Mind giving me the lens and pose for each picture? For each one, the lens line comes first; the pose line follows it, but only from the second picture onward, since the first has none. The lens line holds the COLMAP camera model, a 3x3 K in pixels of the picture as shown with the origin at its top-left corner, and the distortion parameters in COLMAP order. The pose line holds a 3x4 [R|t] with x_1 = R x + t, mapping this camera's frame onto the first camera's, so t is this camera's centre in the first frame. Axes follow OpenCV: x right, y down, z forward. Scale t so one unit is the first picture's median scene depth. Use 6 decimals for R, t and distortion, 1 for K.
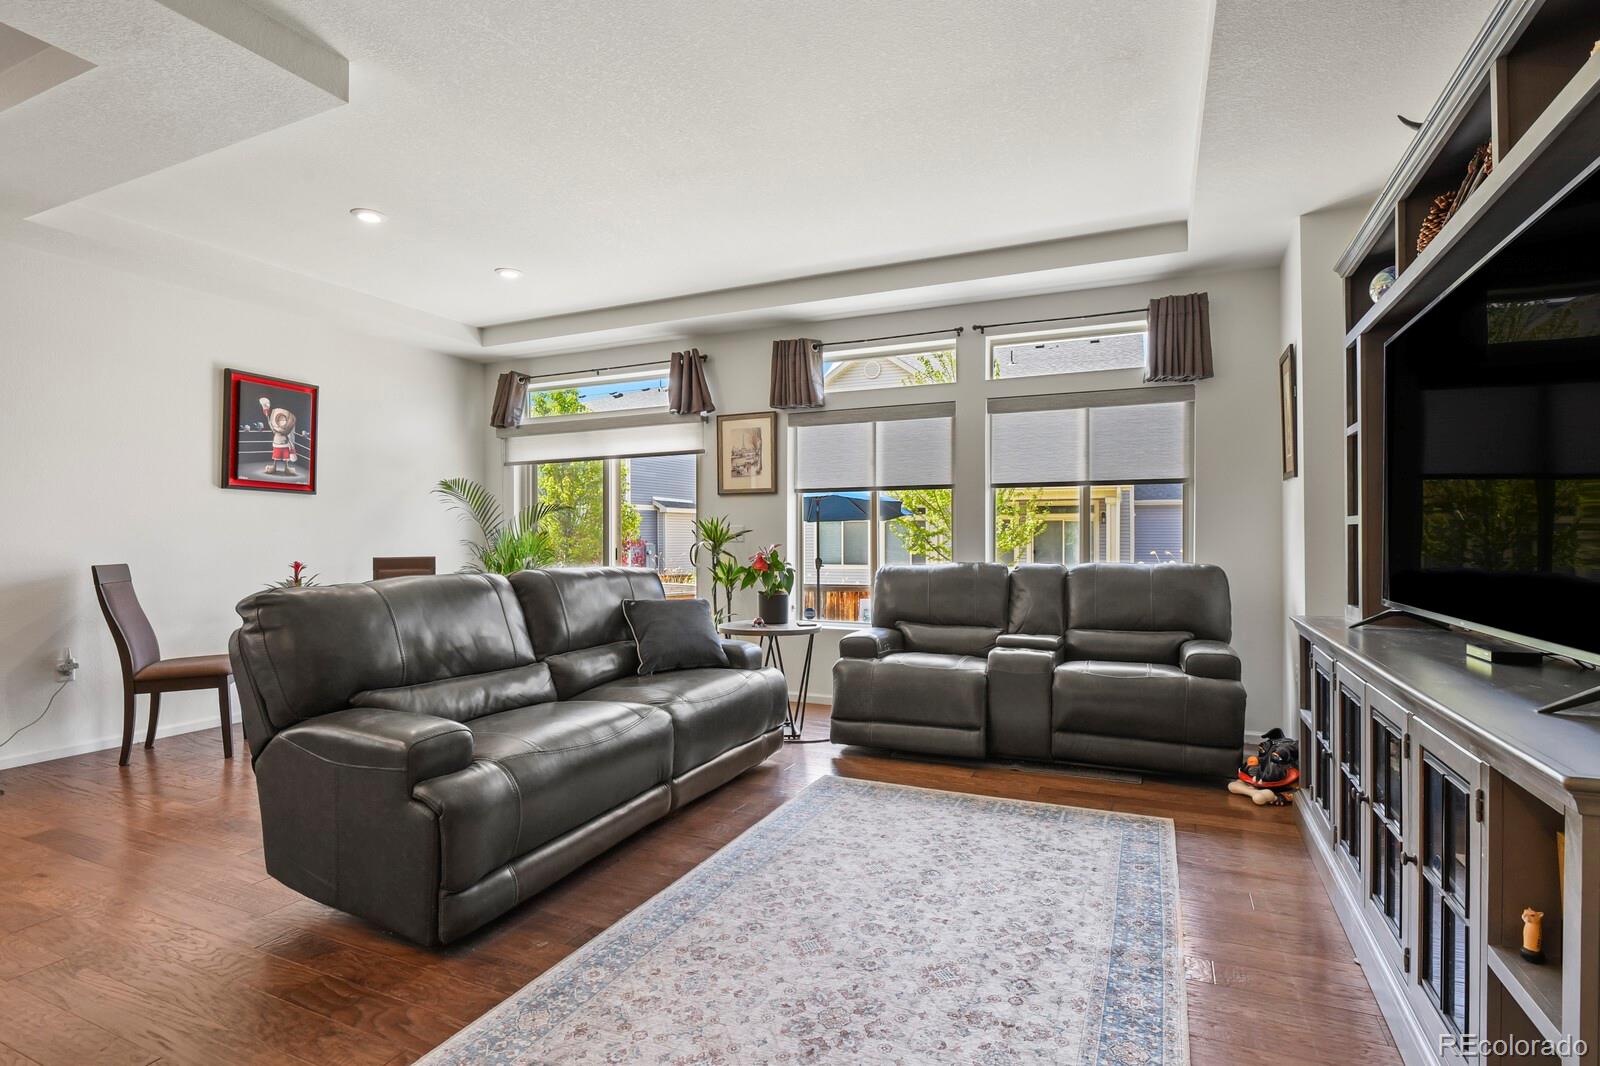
lens RADIAL K [[790.5, 0, 803.7], [0, 790.5, 537.3], [0, 0, 1]] dist [-0.009874, -0.004783]
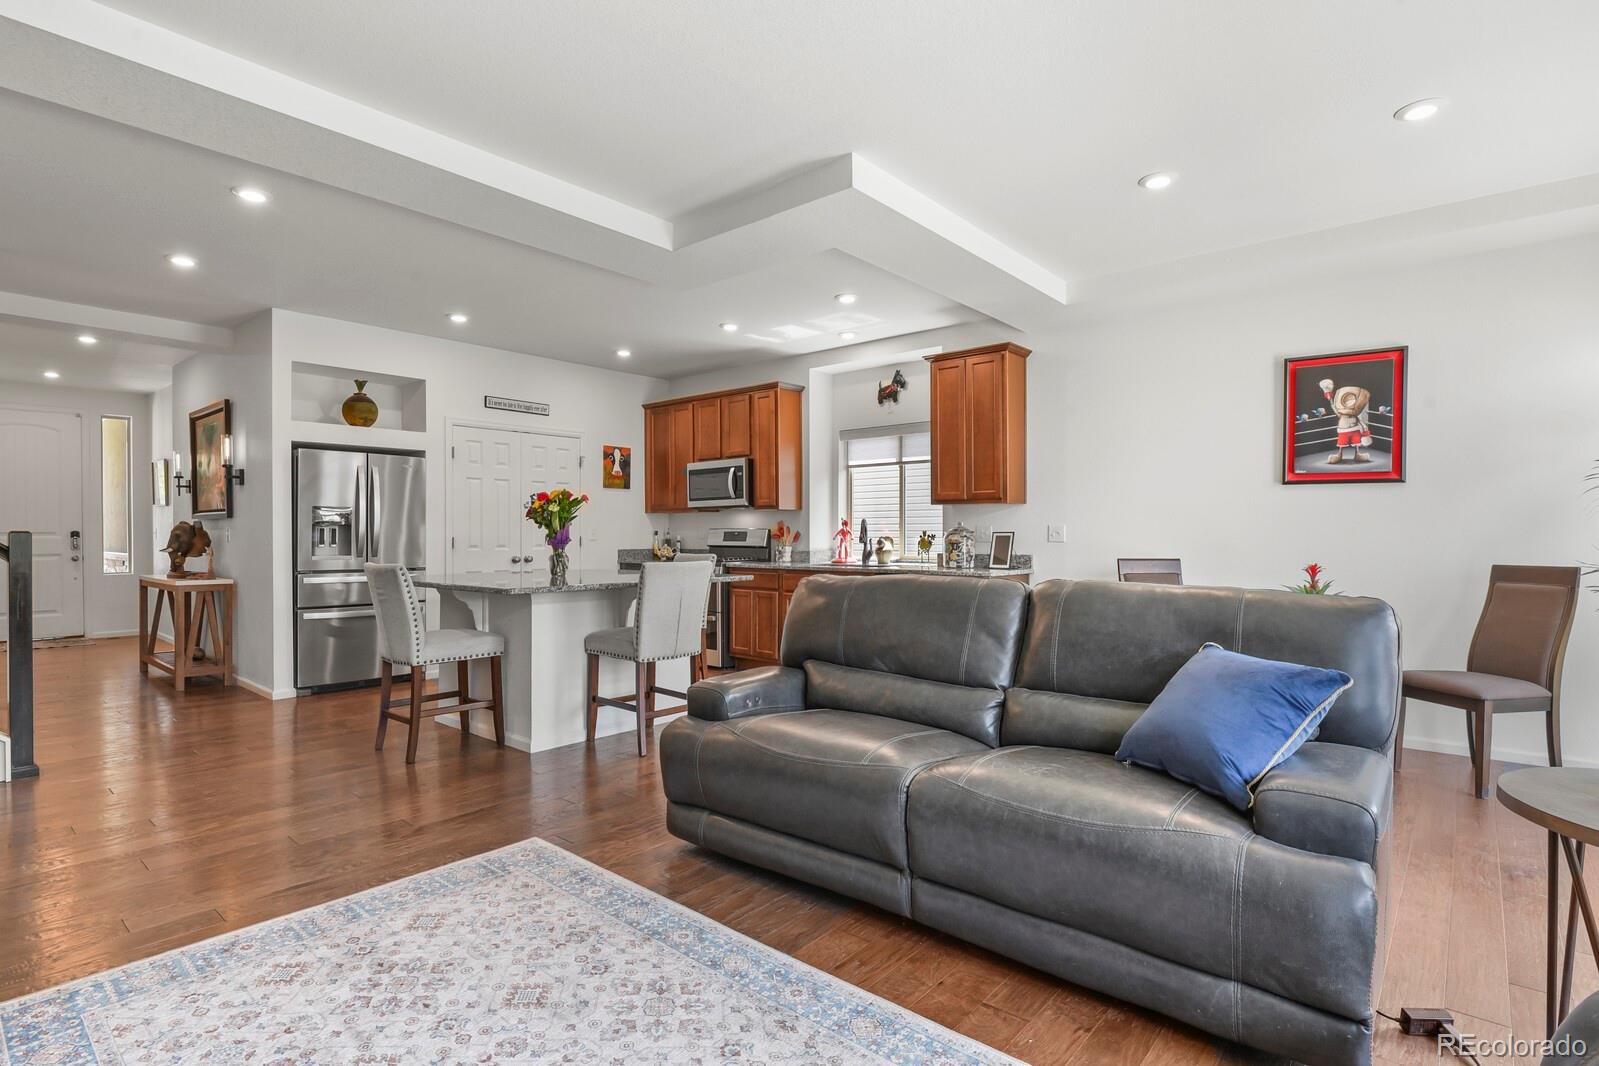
lens RADIAL K [[790.0, 0, 800.4], [0, 790.0, 539.4], [0, 0, 1]] dist [-0.009874, -0.004783]
pose [[-0.286713, 0.008687, -0.957977, 0.338672], [0.002796, 0.999962, 0.008231, -0.004801], [0.958012, -0.000318, -0.286727, 0.680405]]
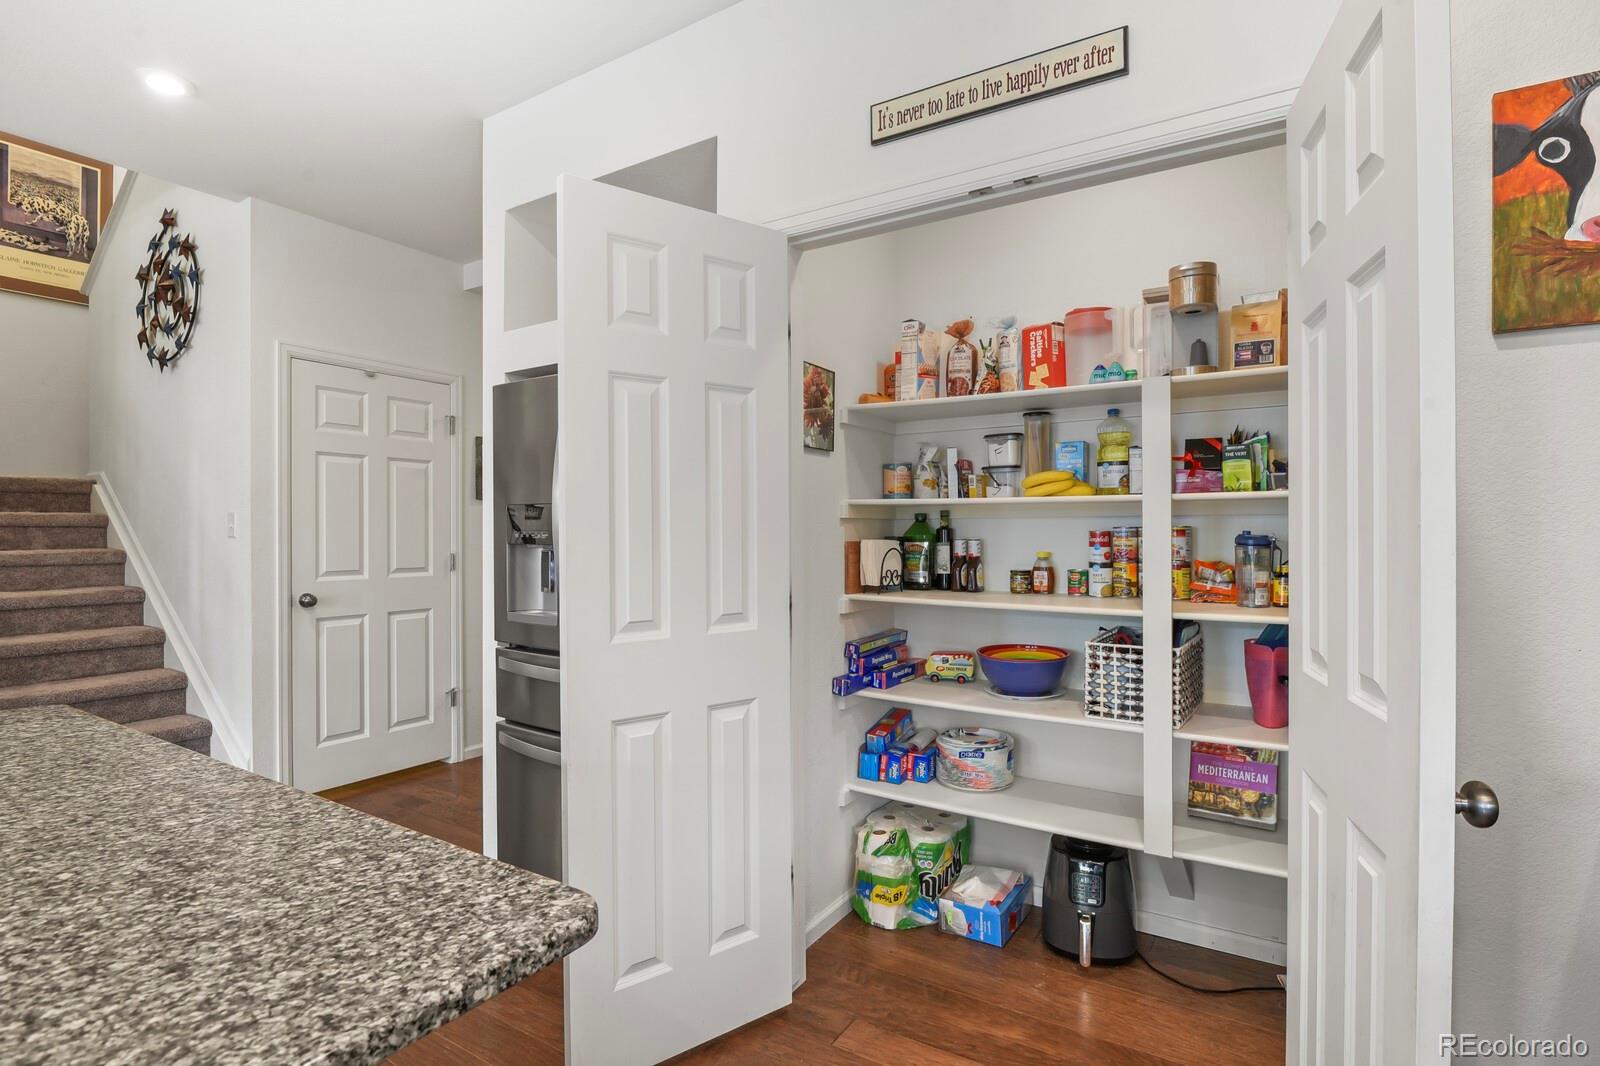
lens RADIAL K [[790.5, 0, 800.5], [0, 790.5, 535.4], [0, 0, 1]] dist [-0.009874, -0.004783]
pose [[-0.989430, 0.002967, 0.144983, -0.817918], [0.003267, 0.999993, 0.001834, -0.025087], [-0.144977, 0.002288, -0.989432, 0.178181]]
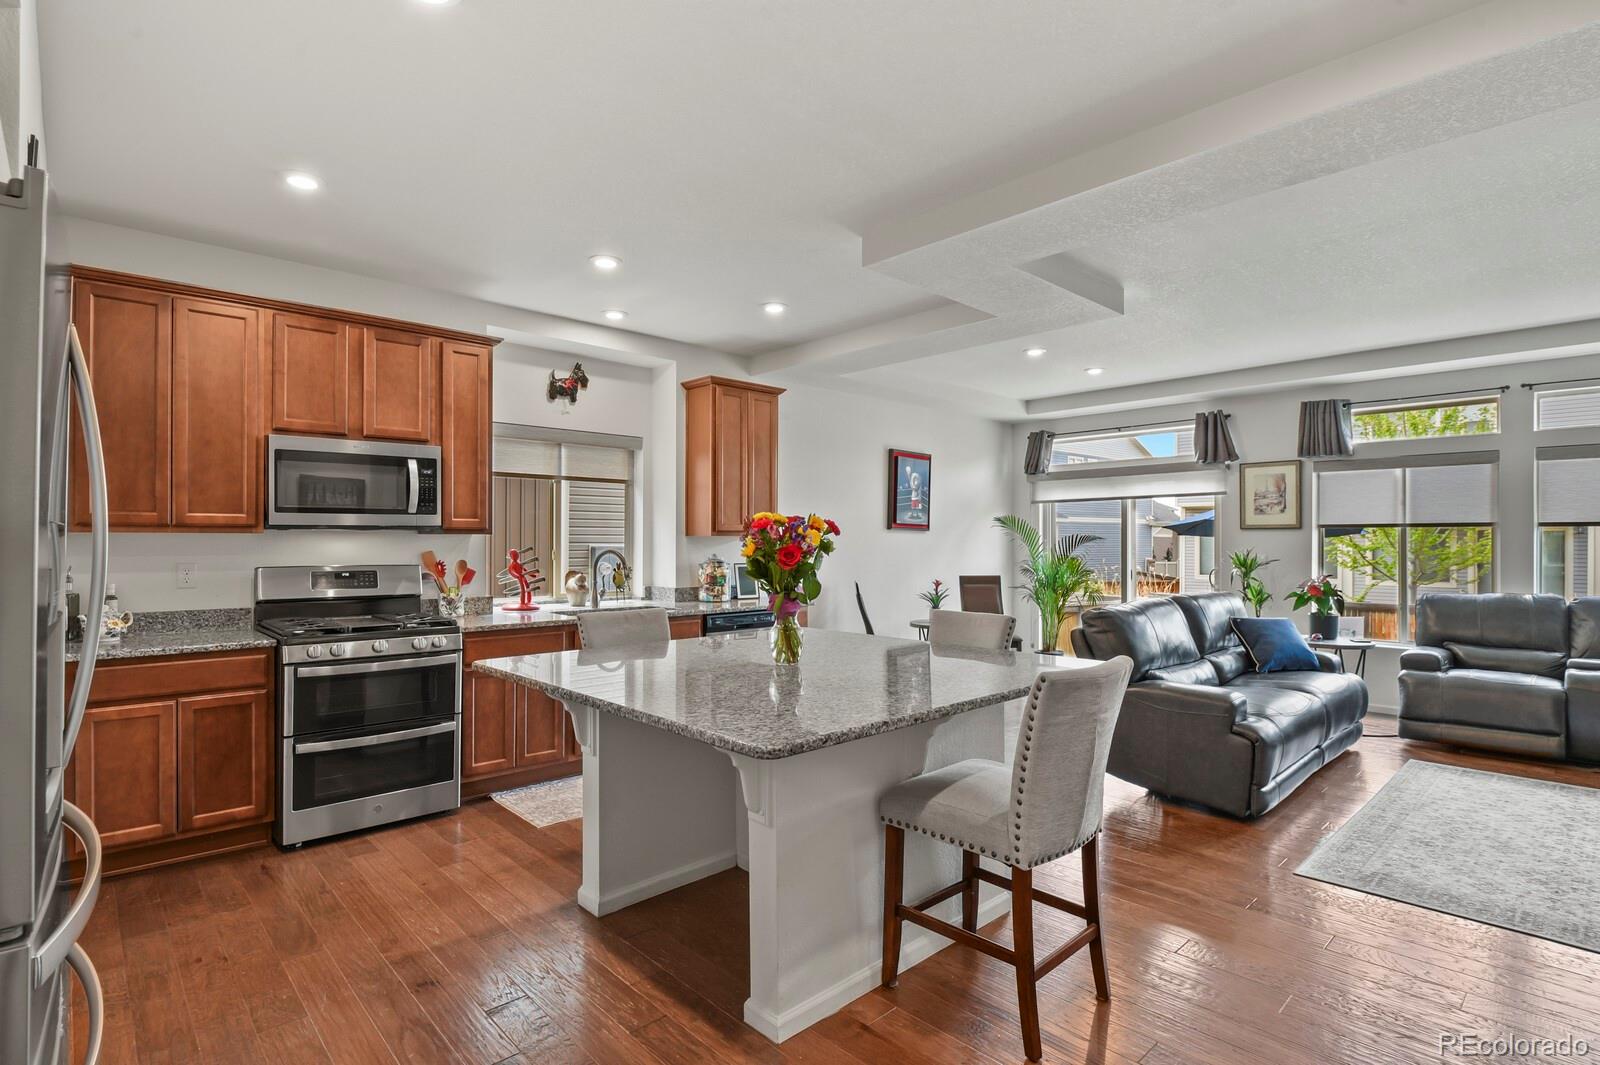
lens RADIAL K [[790.5, 0, 800.9], [0, 790.5, 538.9], [0, 0, 1]] dist [-0.009874, -0.004783]
pose [[0.921658, 0.002583, -0.387995, -0.299121], [-0.003106, 0.999995, -0.000723, -0.041375], [0.387991, 0.001871, 0.921661, -0.425558]]
